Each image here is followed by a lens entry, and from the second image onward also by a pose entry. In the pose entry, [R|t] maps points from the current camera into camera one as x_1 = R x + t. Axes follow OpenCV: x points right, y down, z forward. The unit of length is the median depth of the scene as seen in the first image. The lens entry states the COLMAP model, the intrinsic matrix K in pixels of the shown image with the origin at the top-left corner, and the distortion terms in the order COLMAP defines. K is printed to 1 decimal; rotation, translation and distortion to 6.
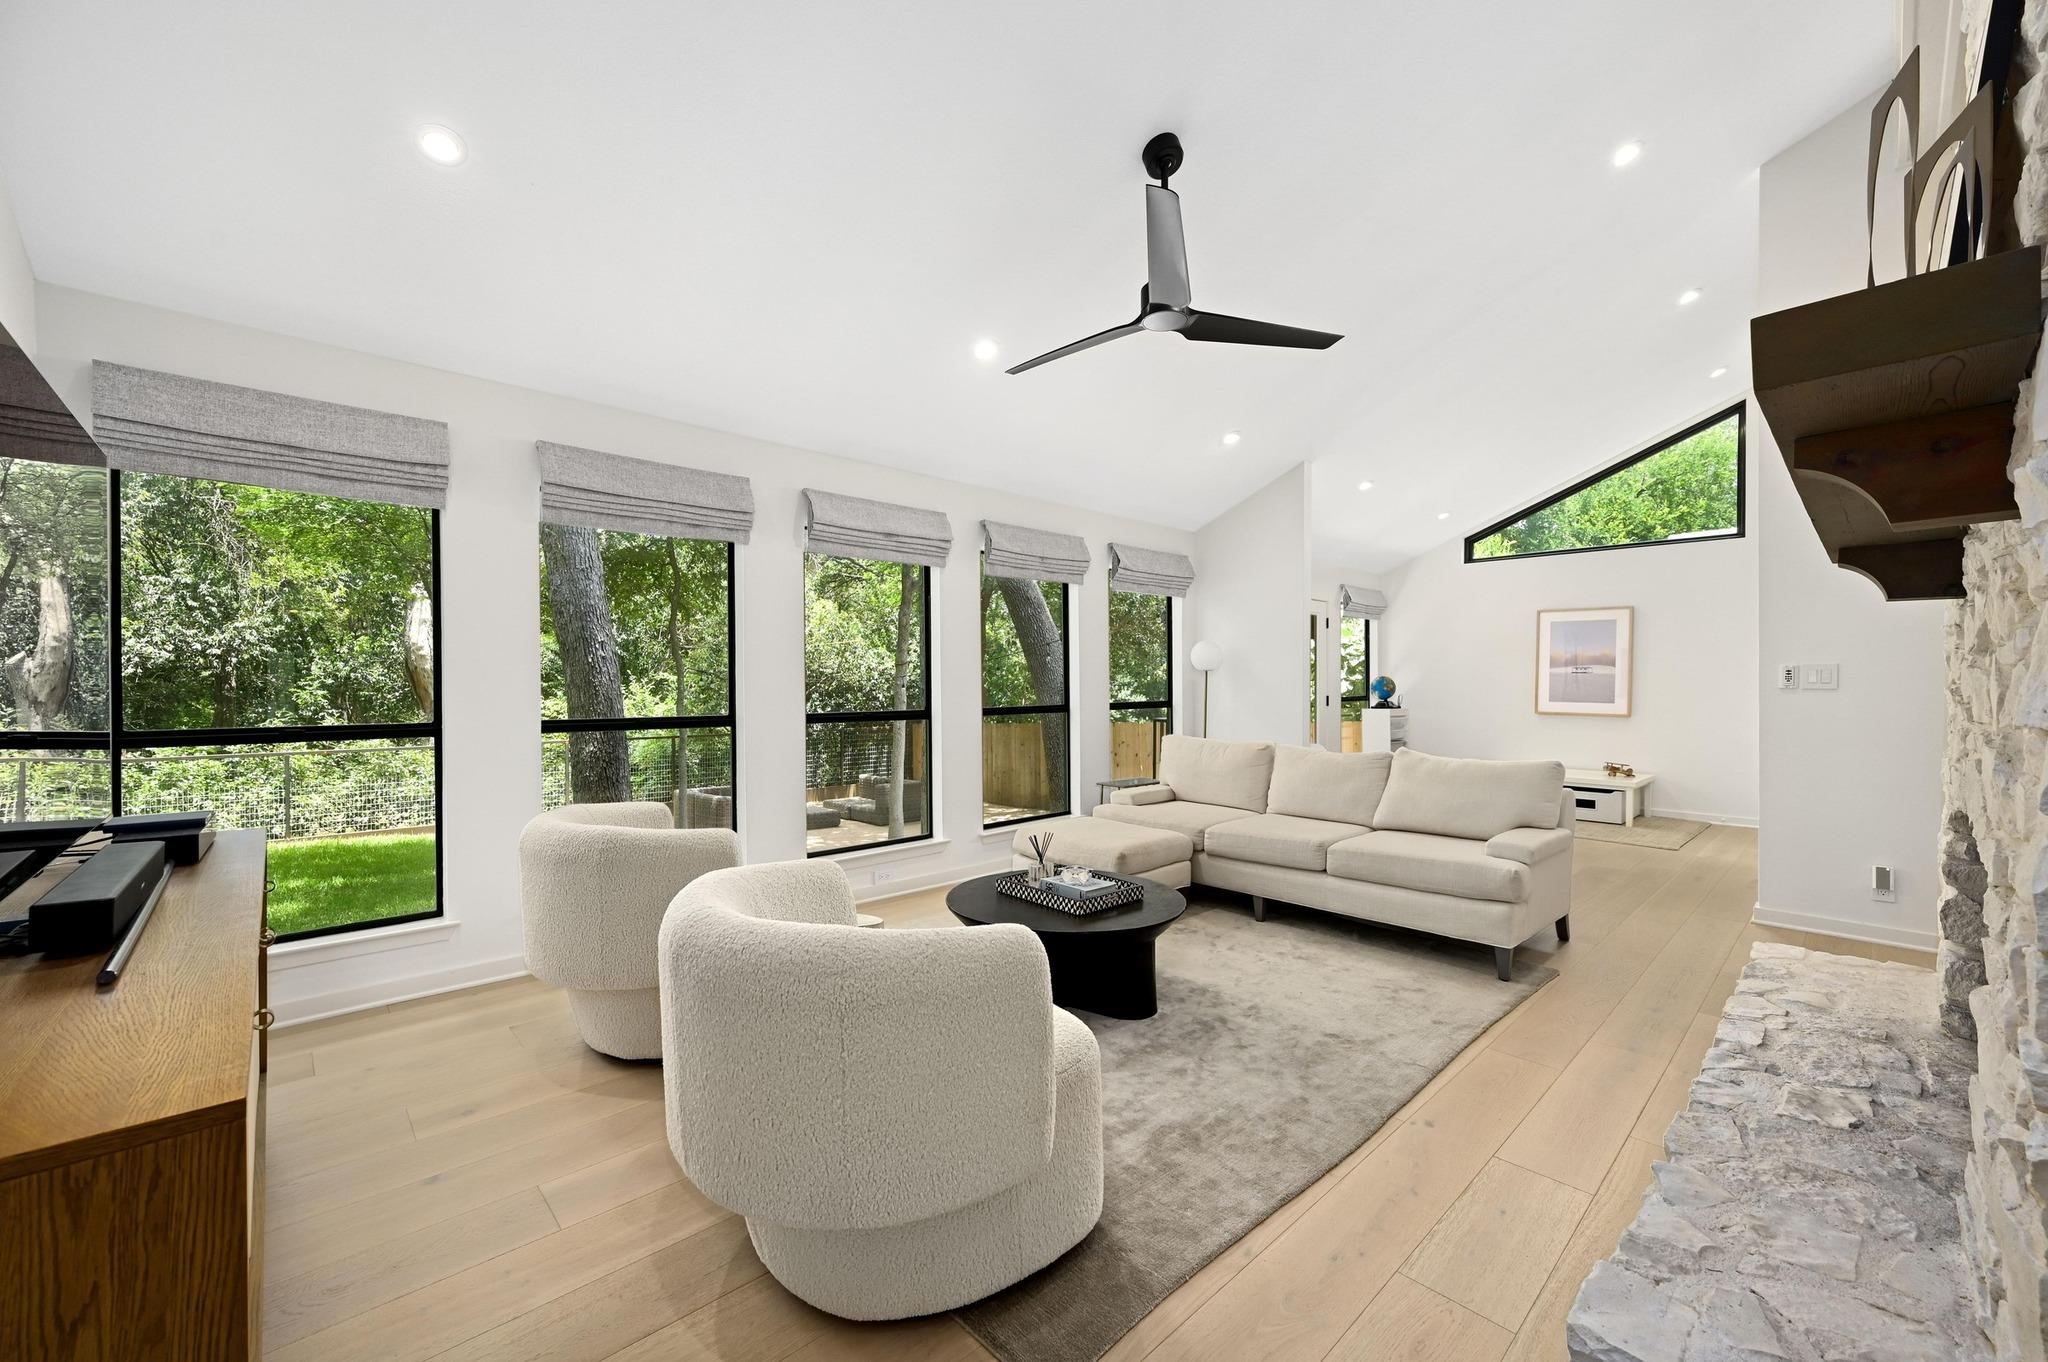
lens RADIAL K [[804.1, 0, 1024.0], [0, 804.1, 681.0], [0, 0, 1]] dist [-0.002328, -0.000203]
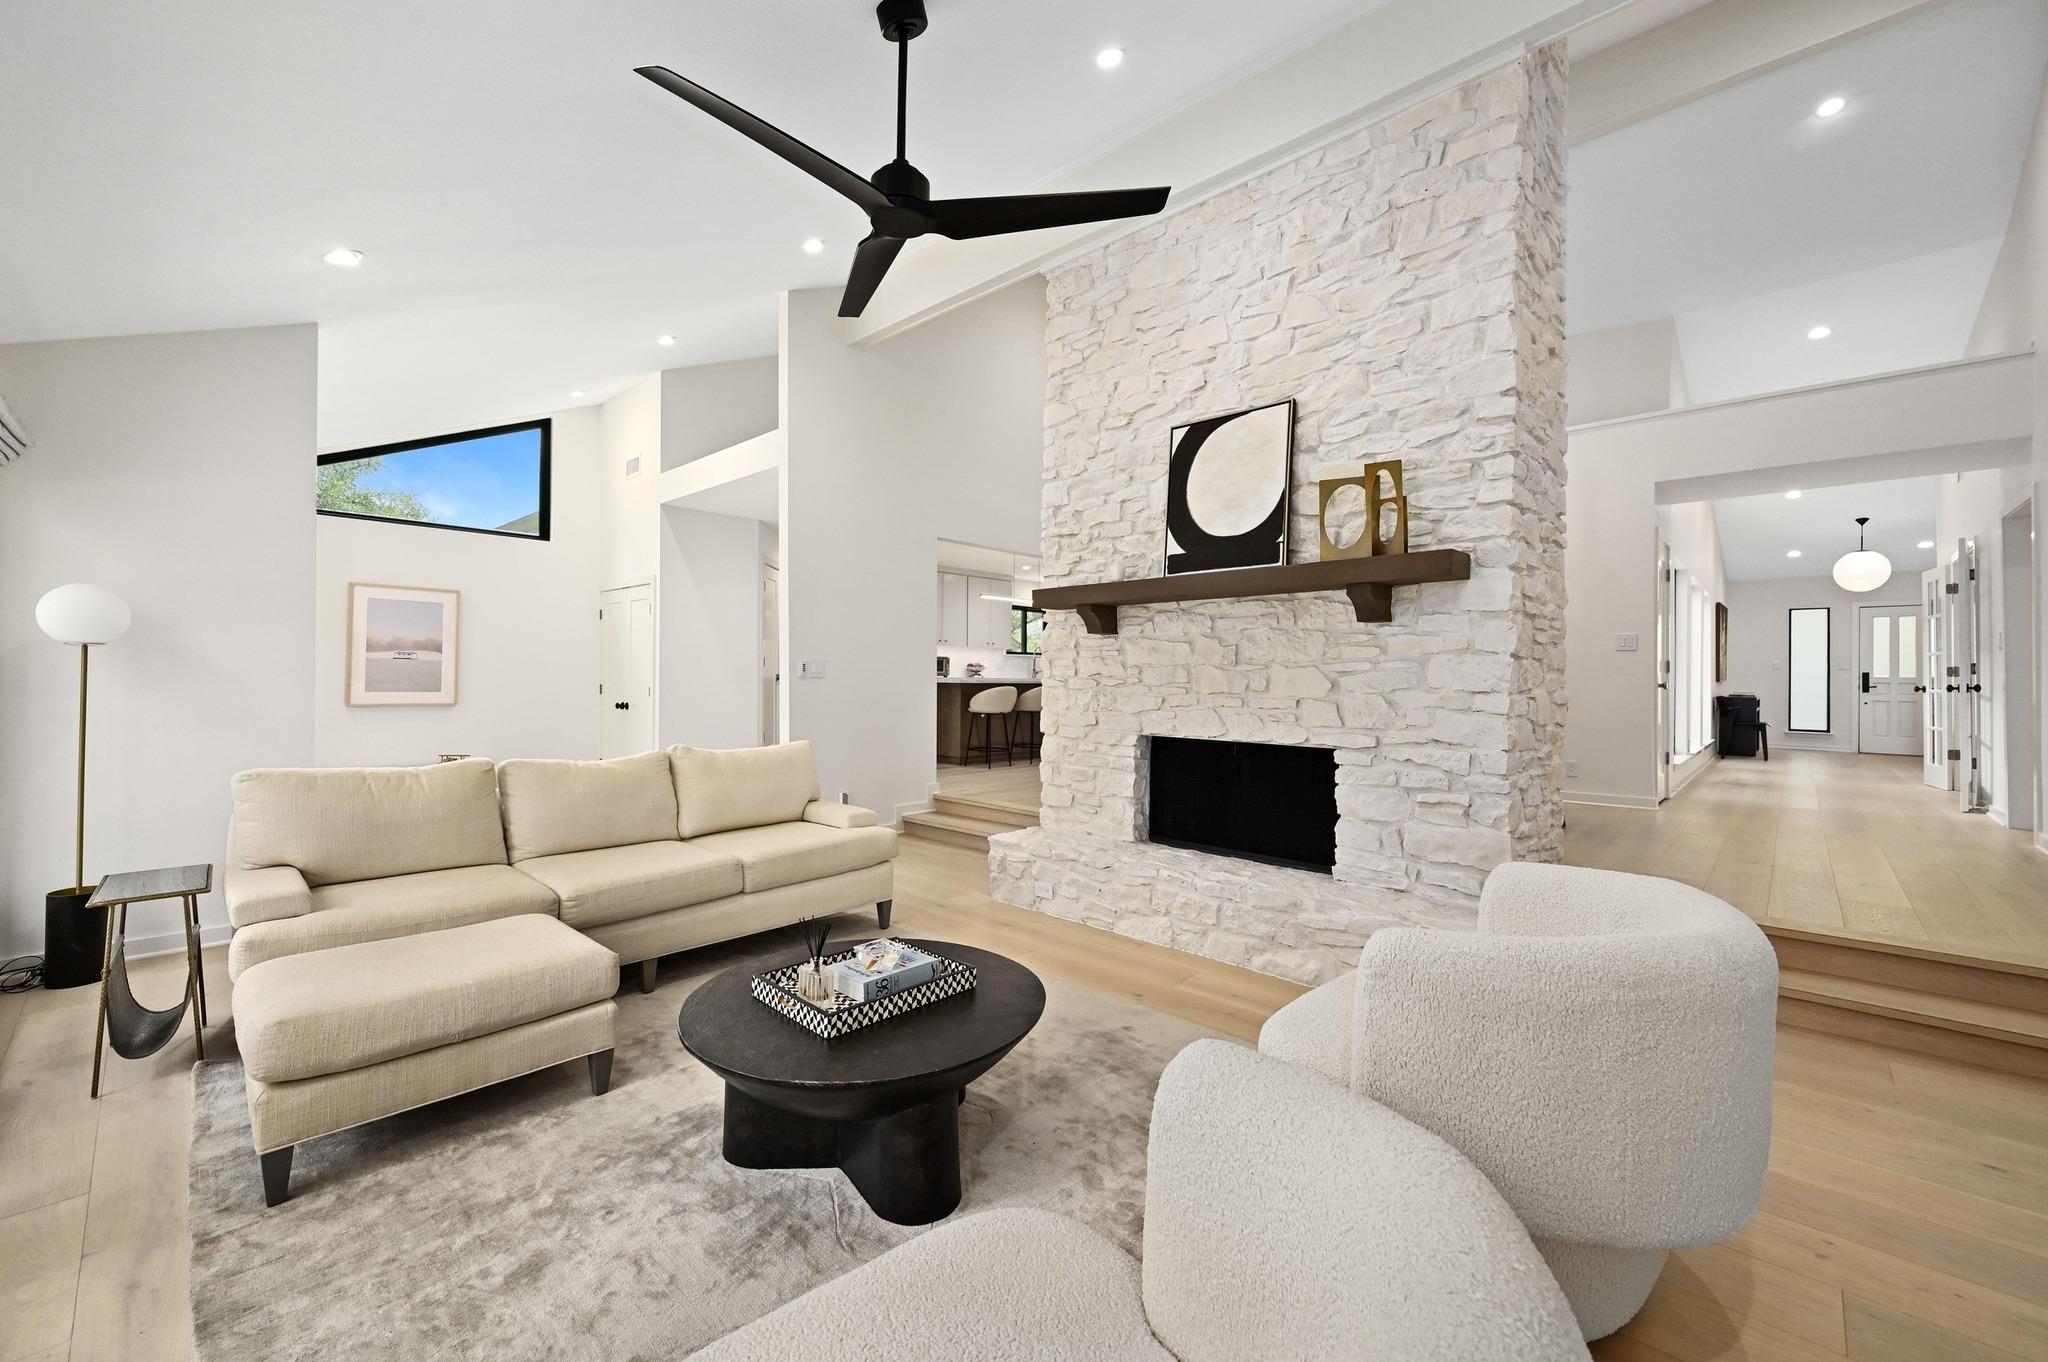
lens RADIAL K [[823.0, 0, 1017.1], [0, 823.0, 659.7], [0, 0, 1]] dist [0.000958, 0.000167]
pose [[-0.061483, 0.015483, 0.997988, -0.272292], [-0.010403, 0.999815, -0.016153, -0.001085], [-0.998054, -0.011376, -0.061311, 0.388966]]
